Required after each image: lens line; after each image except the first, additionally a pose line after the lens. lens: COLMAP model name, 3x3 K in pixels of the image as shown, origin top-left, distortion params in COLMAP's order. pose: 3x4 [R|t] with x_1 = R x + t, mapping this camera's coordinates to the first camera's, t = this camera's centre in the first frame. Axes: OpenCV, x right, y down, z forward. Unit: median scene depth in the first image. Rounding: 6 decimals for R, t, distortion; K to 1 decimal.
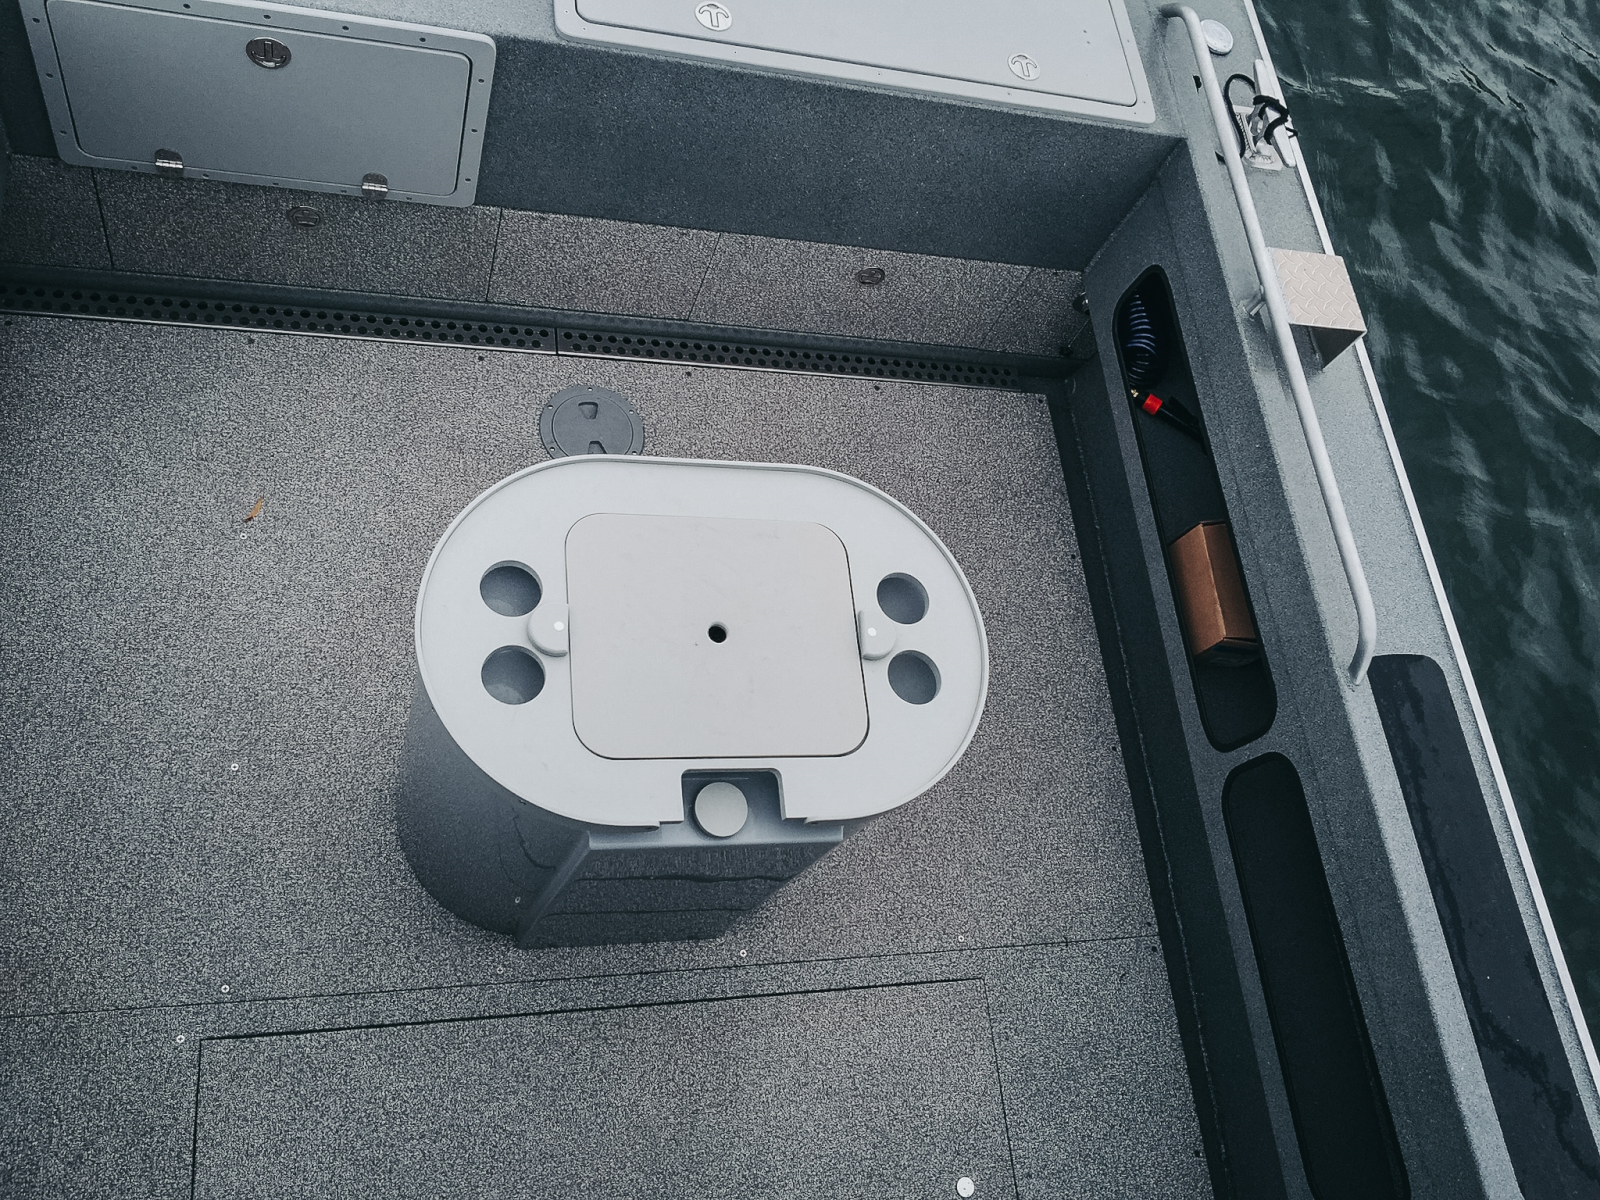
lens RADIAL K [[1362.3, 0, 813.4], [0, 1362.3, 602.0], [0, 0, 1]] dist [-0.008071, -0.003885]
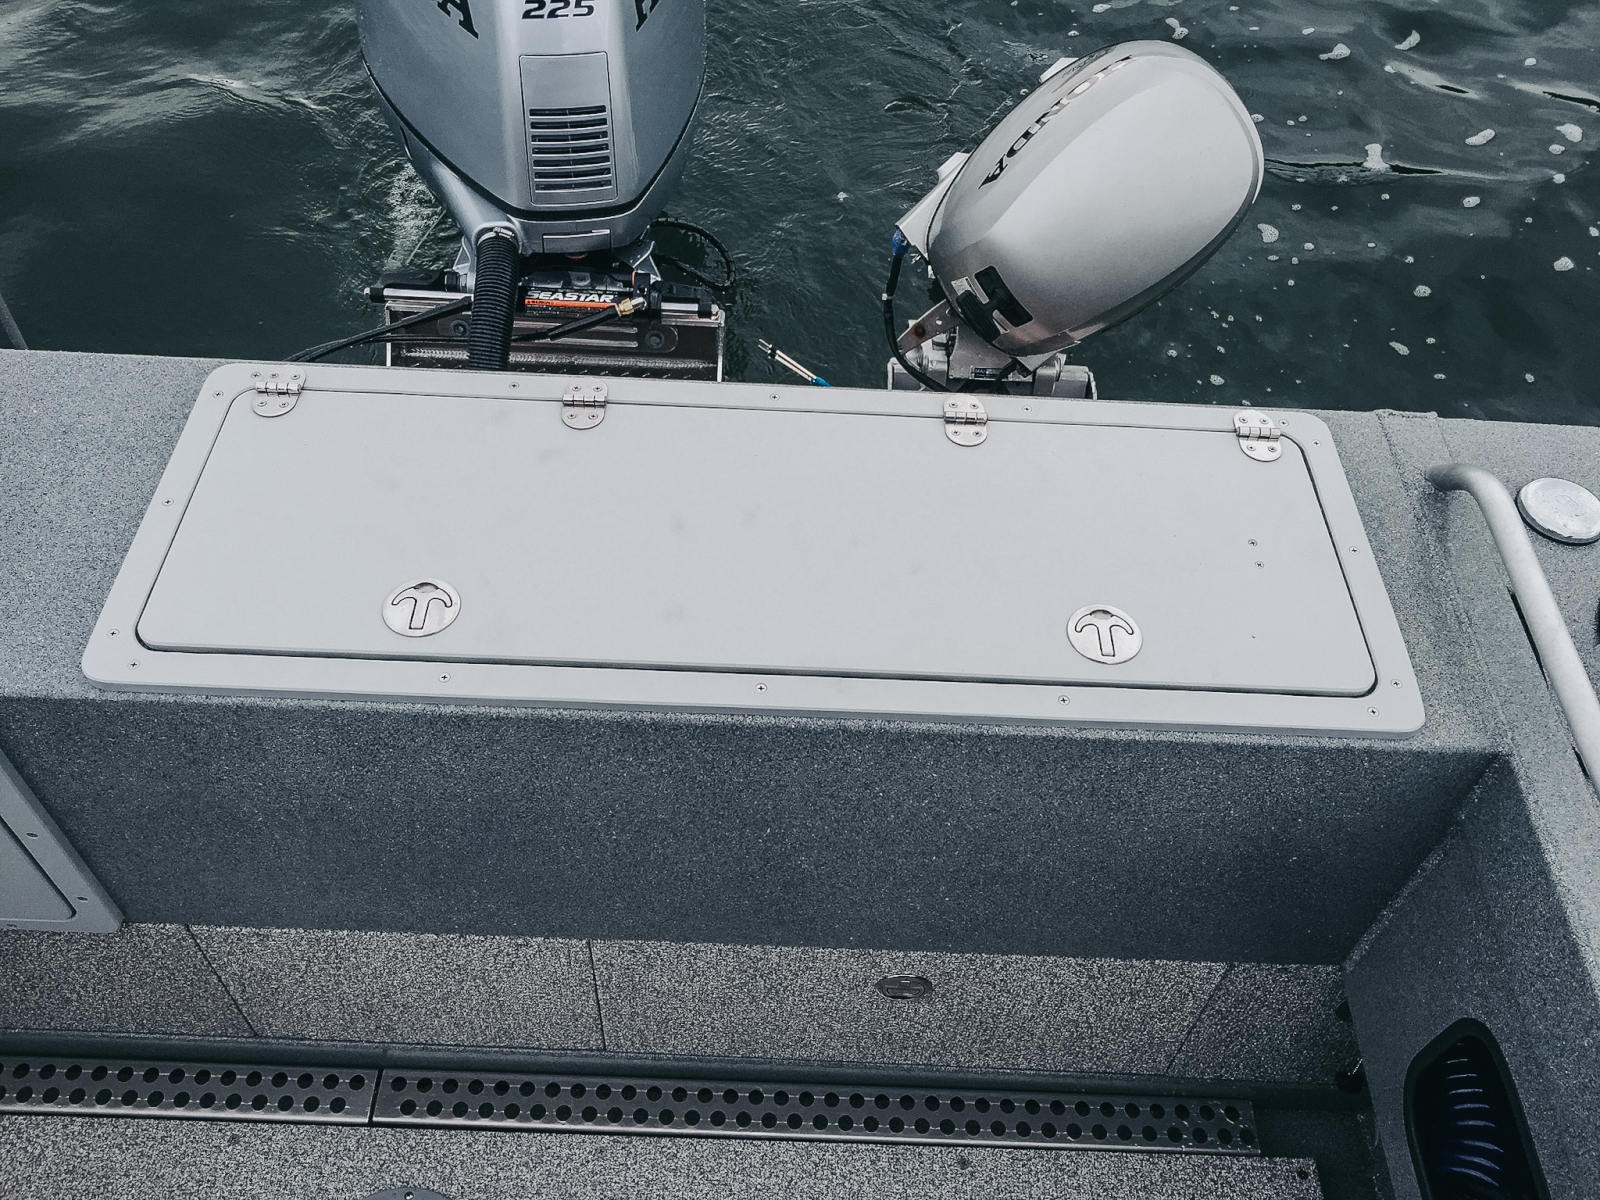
lens RADIAL K [[1362.3, 0, 794.4], [0, 1362.3, 601.2], [0, 0, 1]] dist [-0.008071, -0.003885]
pose [[0.954065, -0.066188, -0.292198, 0.184293], [-0.019582, 0.959429, -0.281269, -0.259209], [0.298960, 0.274070, 0.914062, 0.510270]]
